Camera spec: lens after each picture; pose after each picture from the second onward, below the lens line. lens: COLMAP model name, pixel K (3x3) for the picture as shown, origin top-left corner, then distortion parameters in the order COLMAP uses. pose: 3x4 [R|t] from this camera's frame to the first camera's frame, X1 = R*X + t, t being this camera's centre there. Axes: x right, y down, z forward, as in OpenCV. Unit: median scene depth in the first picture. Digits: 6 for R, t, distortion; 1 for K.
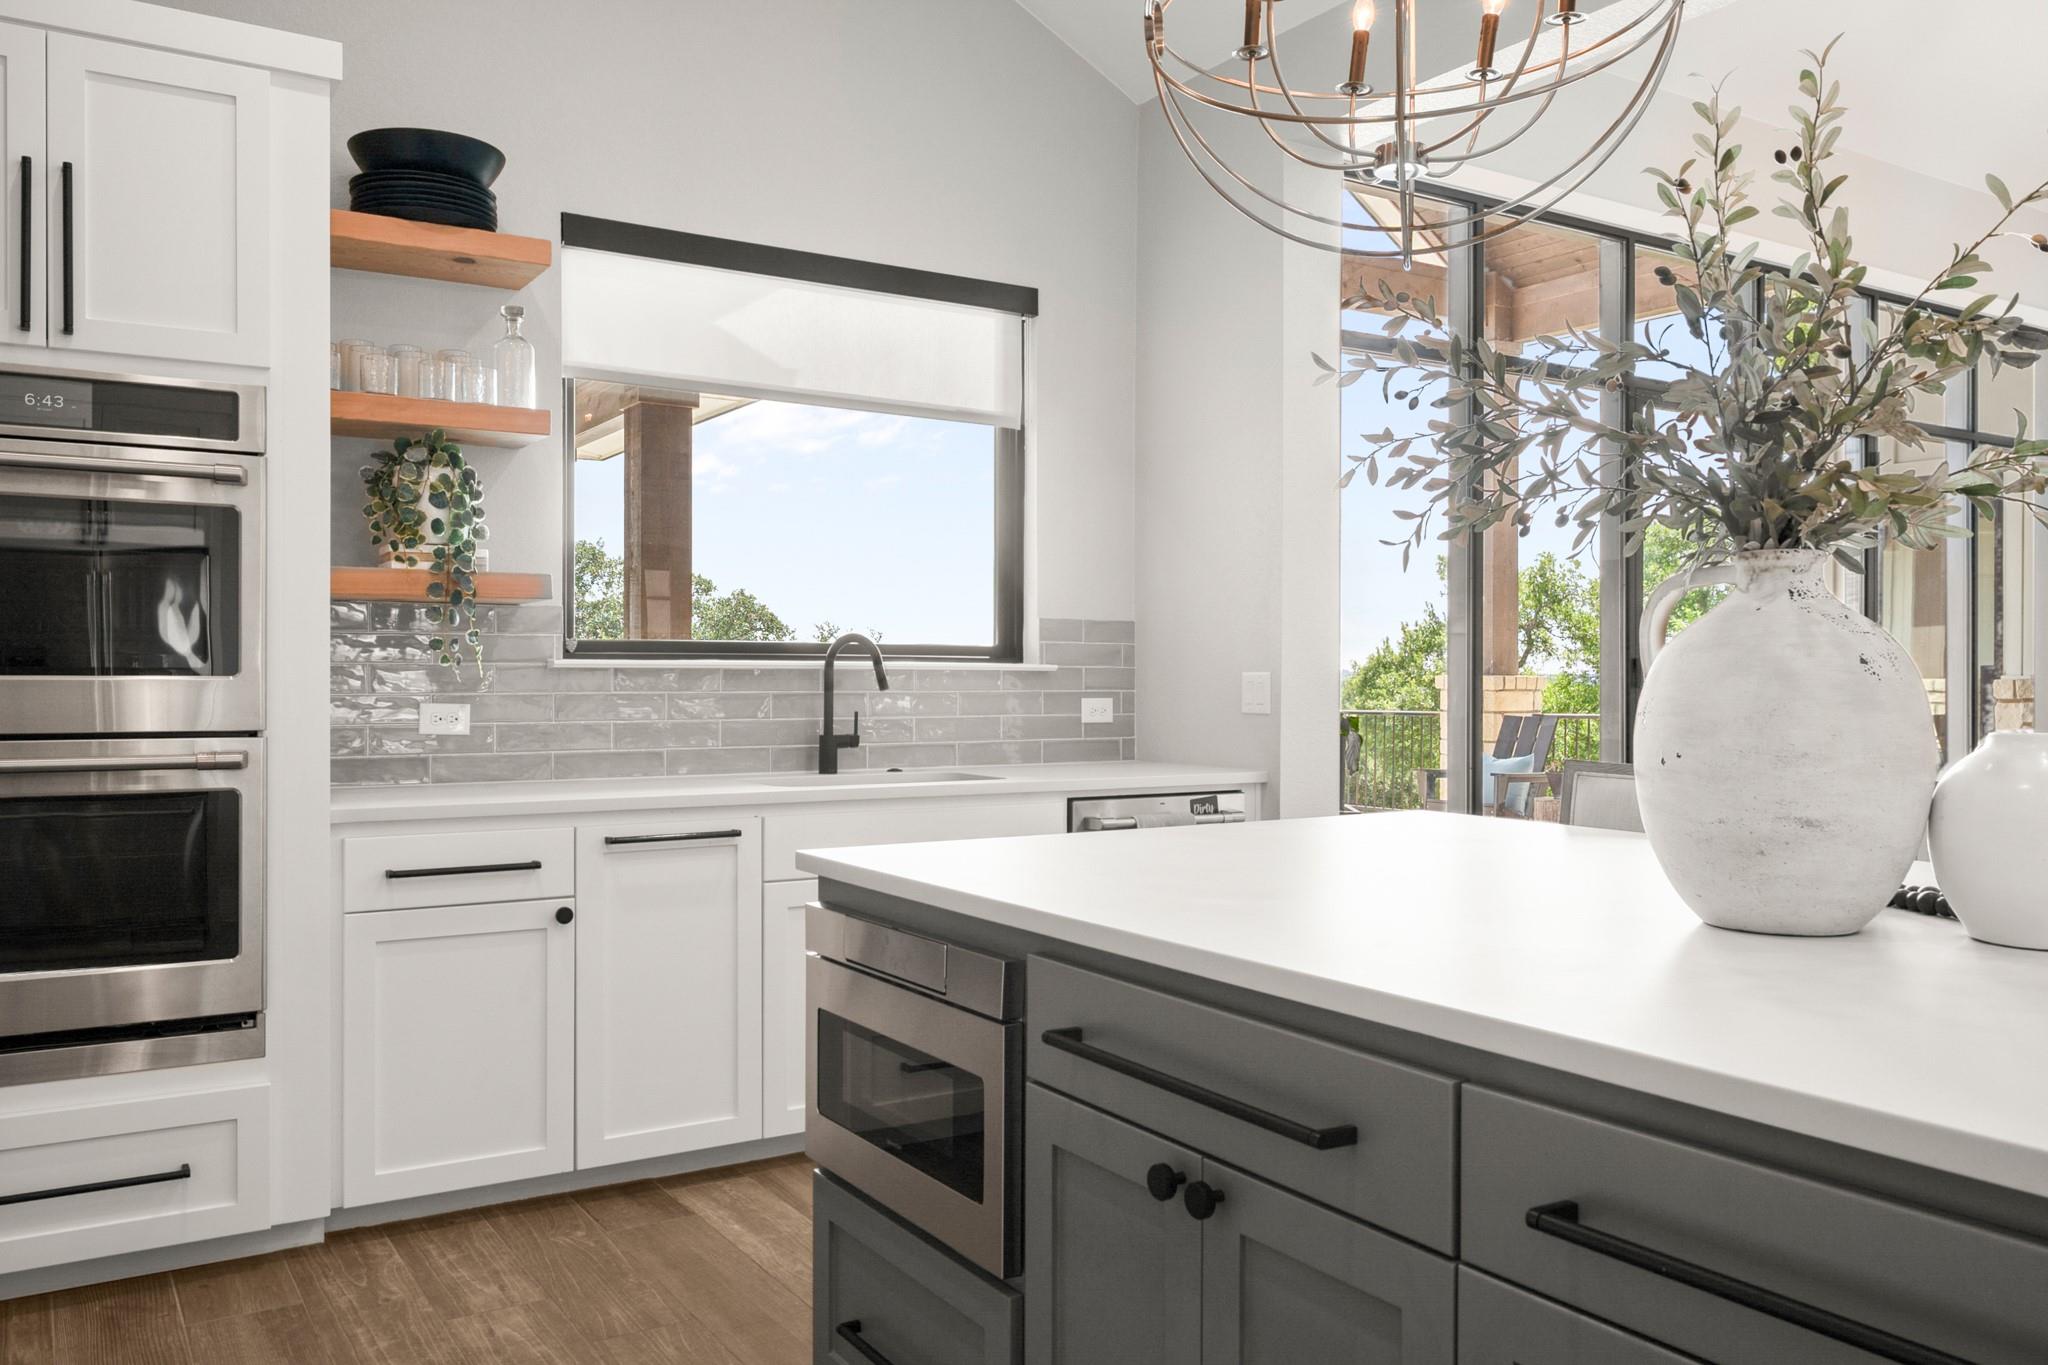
lens RADIAL K [[1583.8, 0, 1024.0], [0, 1583.8, 682.5], [0, 0, 1]] dist [0.001255, -0.001239]
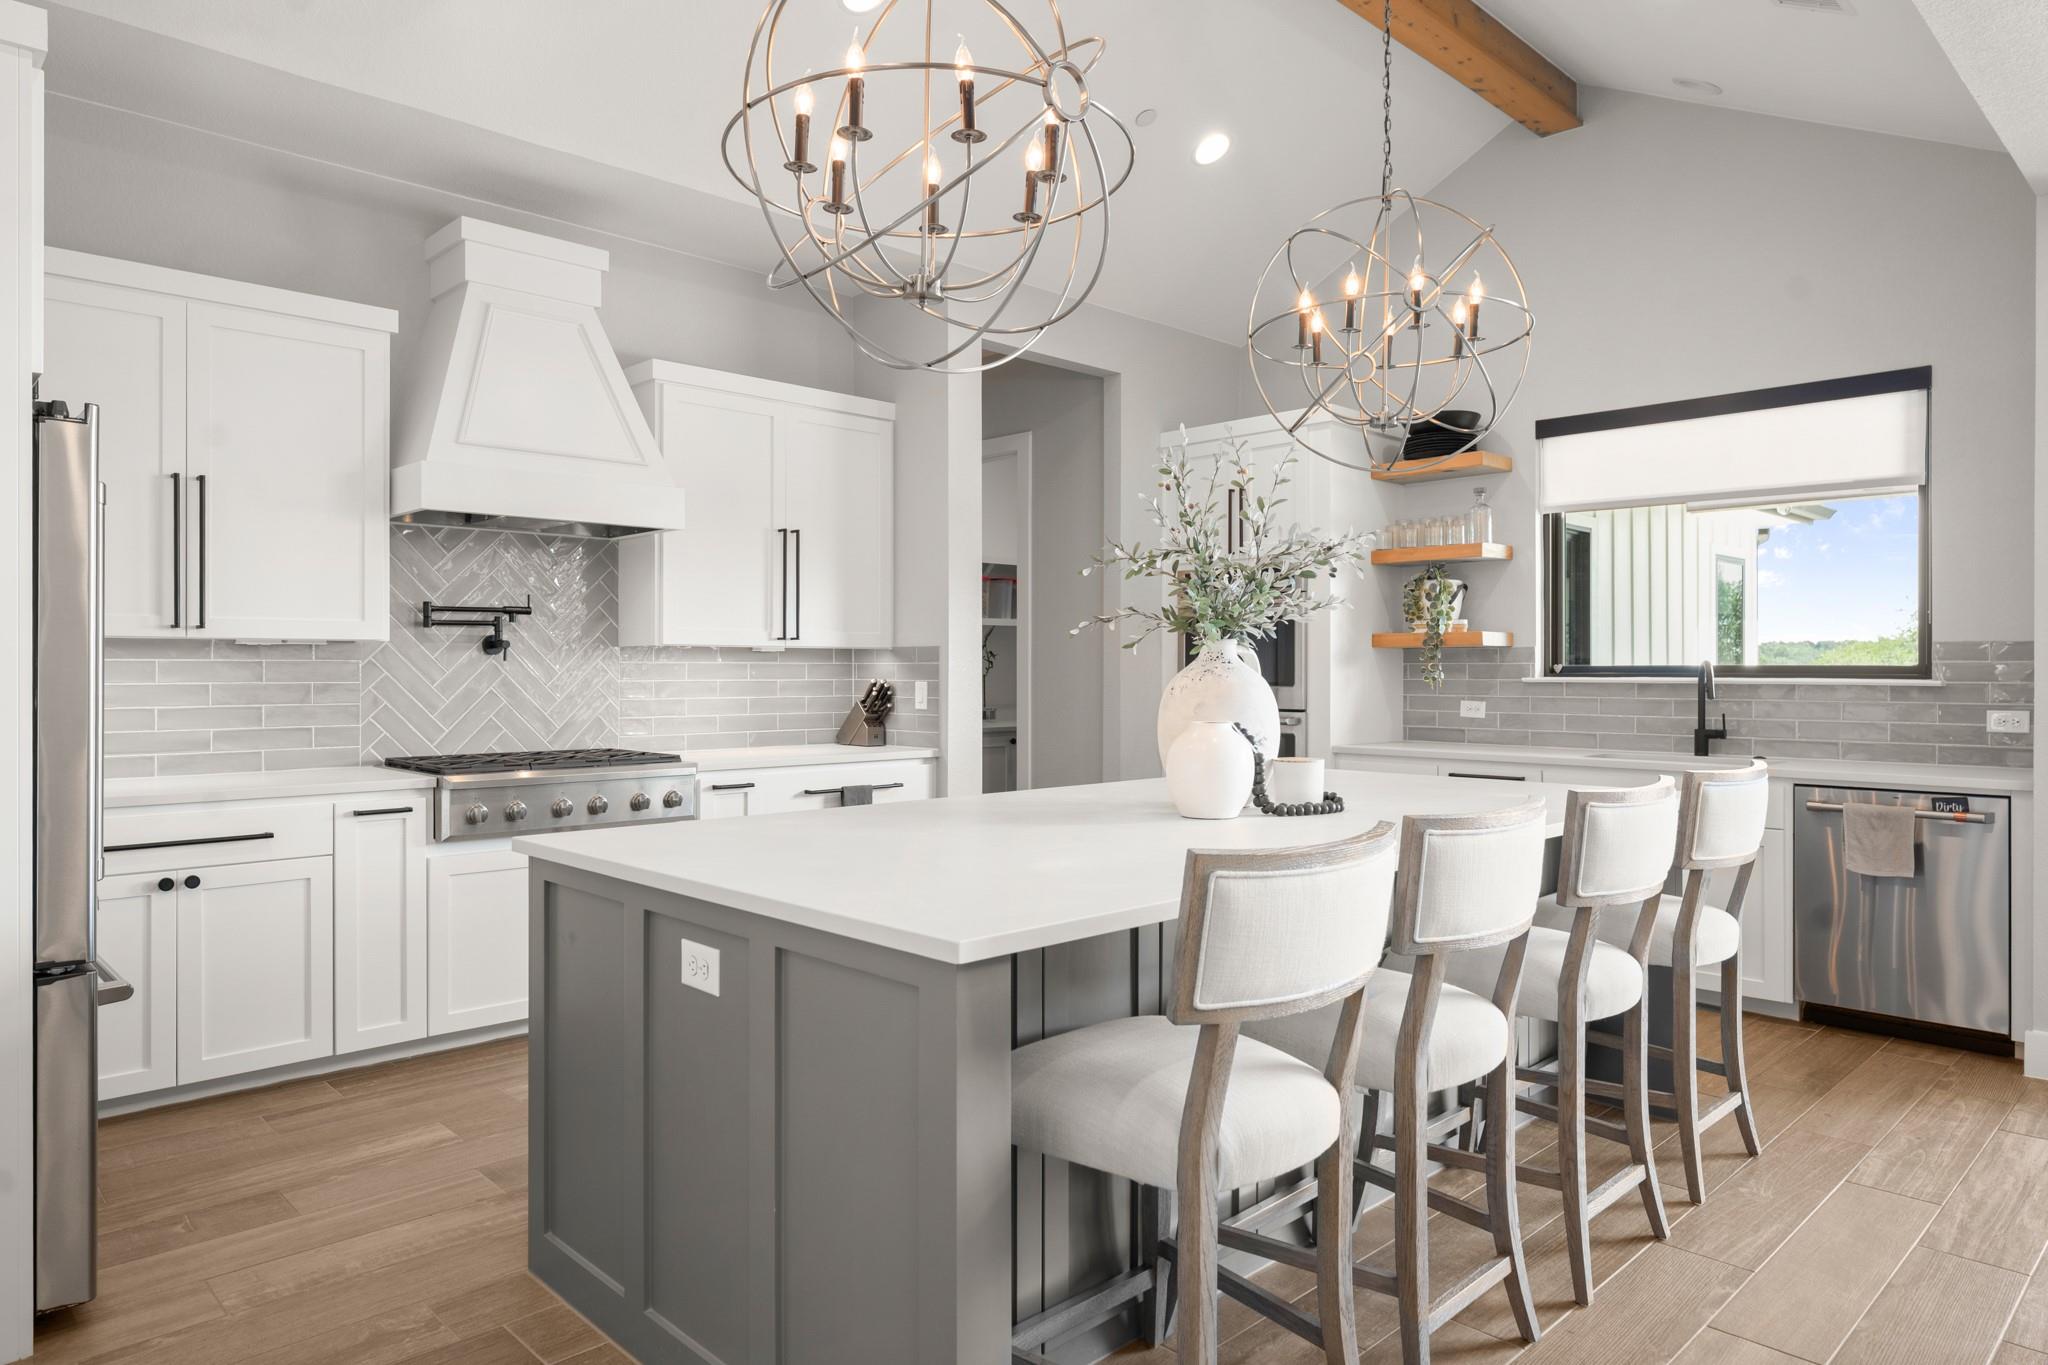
lens RADIAL K [[1263.8, 0, 1024.0], [0, 1263.8, 682.5], [0, 0, 1]] dist [-0.002385, -0.000264]
pose [[0.196285, 0.006501, -0.980525, 0.977449], [-0.006807, 0.999963, 0.005268, -0.012723], [0.980523, 0.005640, 0.196322, 0.176996]]
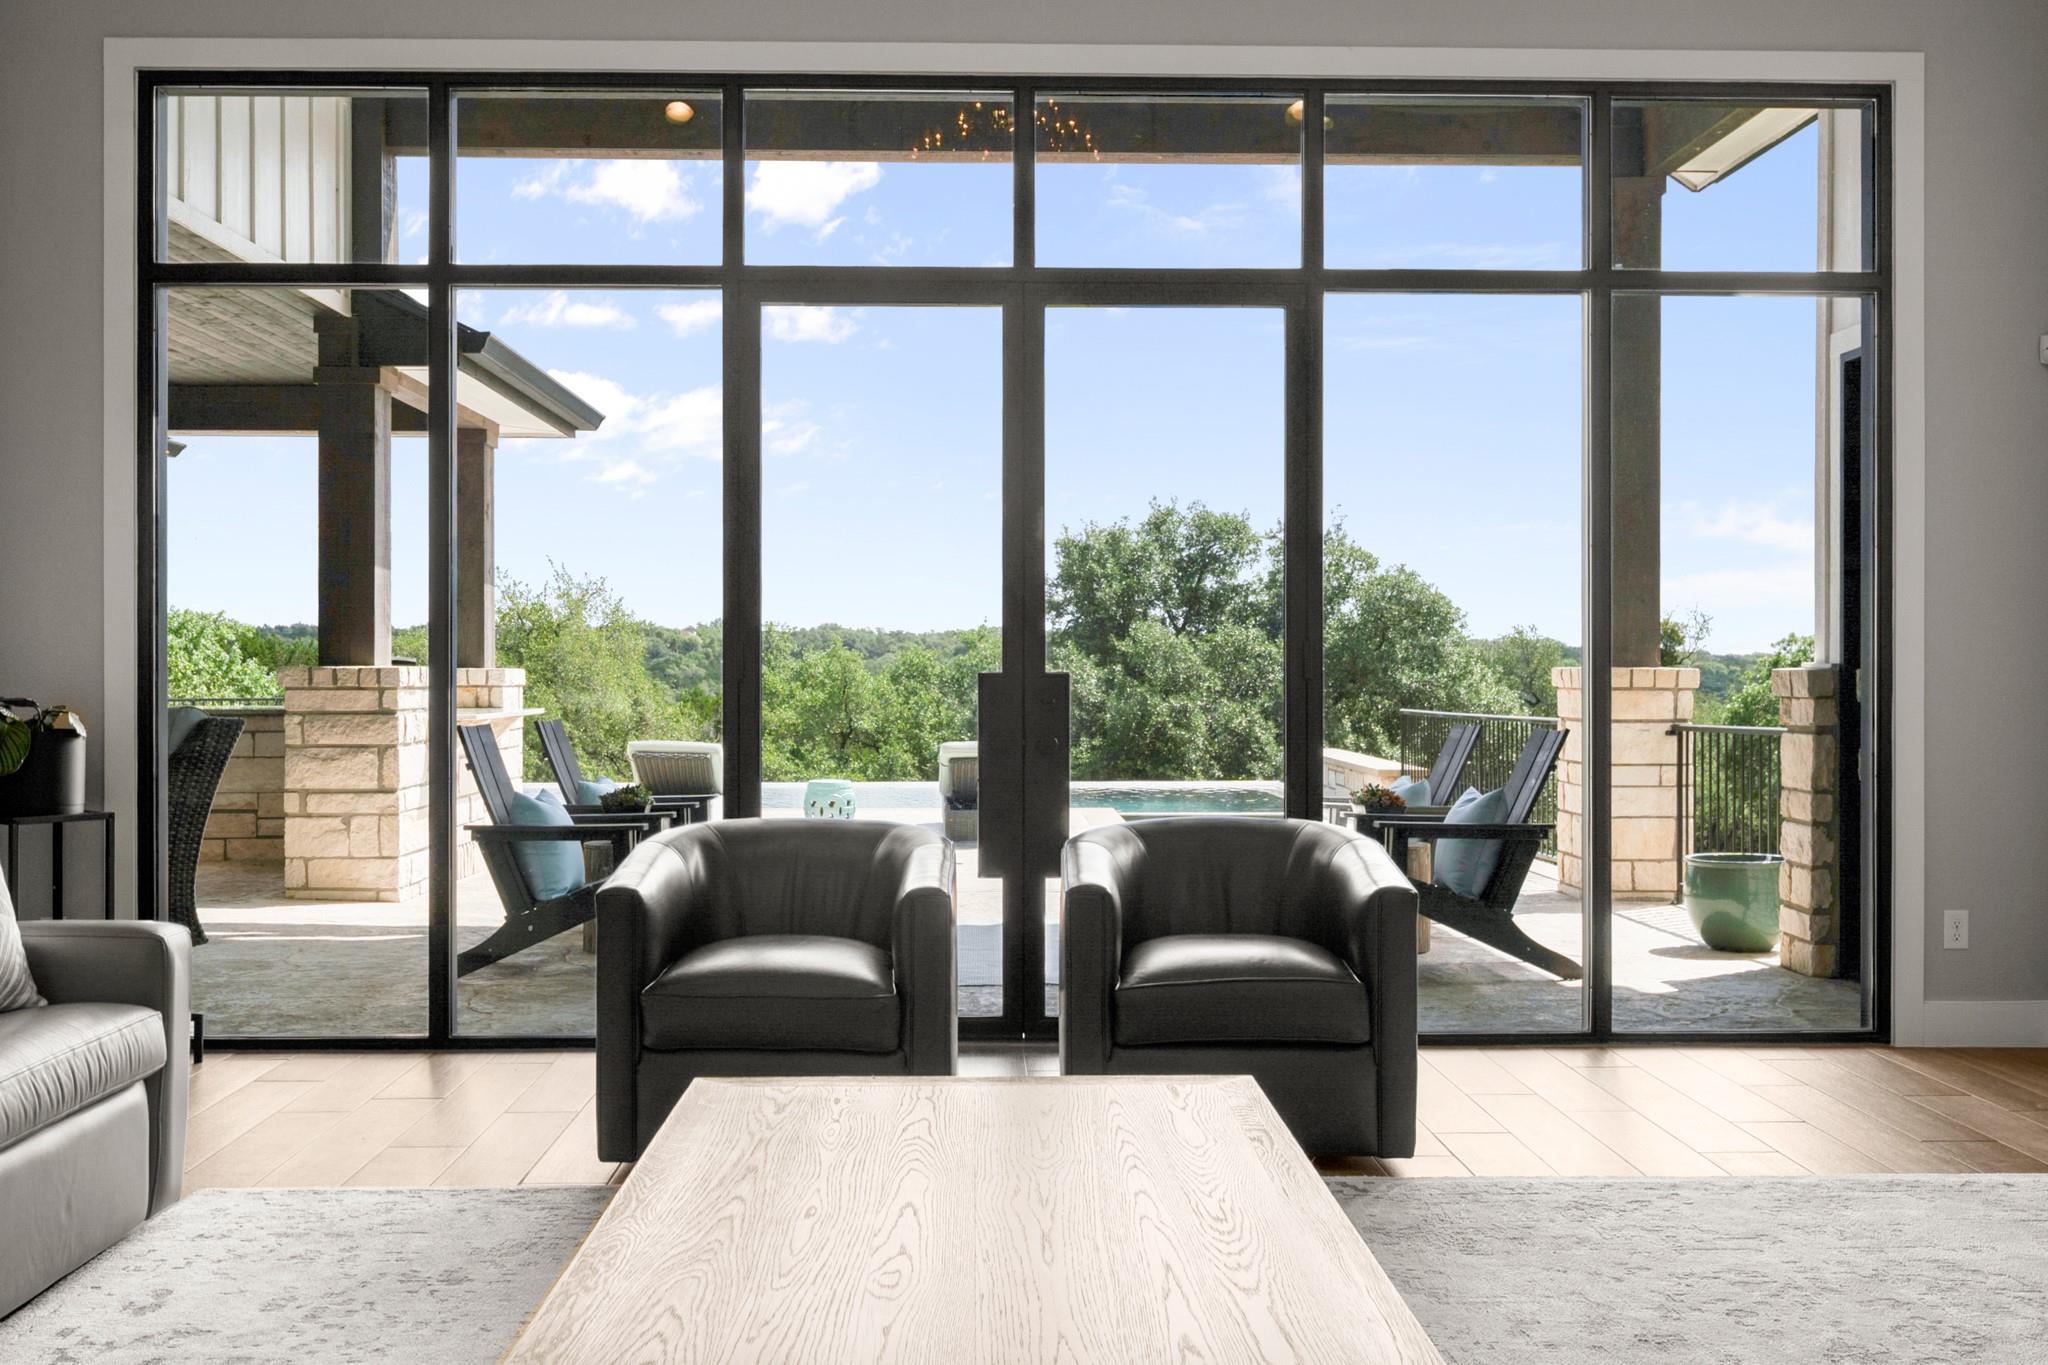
lens RADIAL K [[1926.6, 0, 1012.3], [0, 1926.6, 768.6], [0, 0, 1]] dist [0.090664, -0.267795]
pose [[0.855589, 0.023057, -0.517142, 1.555809], [0.000289, 0.998986, 0.045017, 0.004968], [0.517656, -0.038665, 0.854715, 0.449923]]
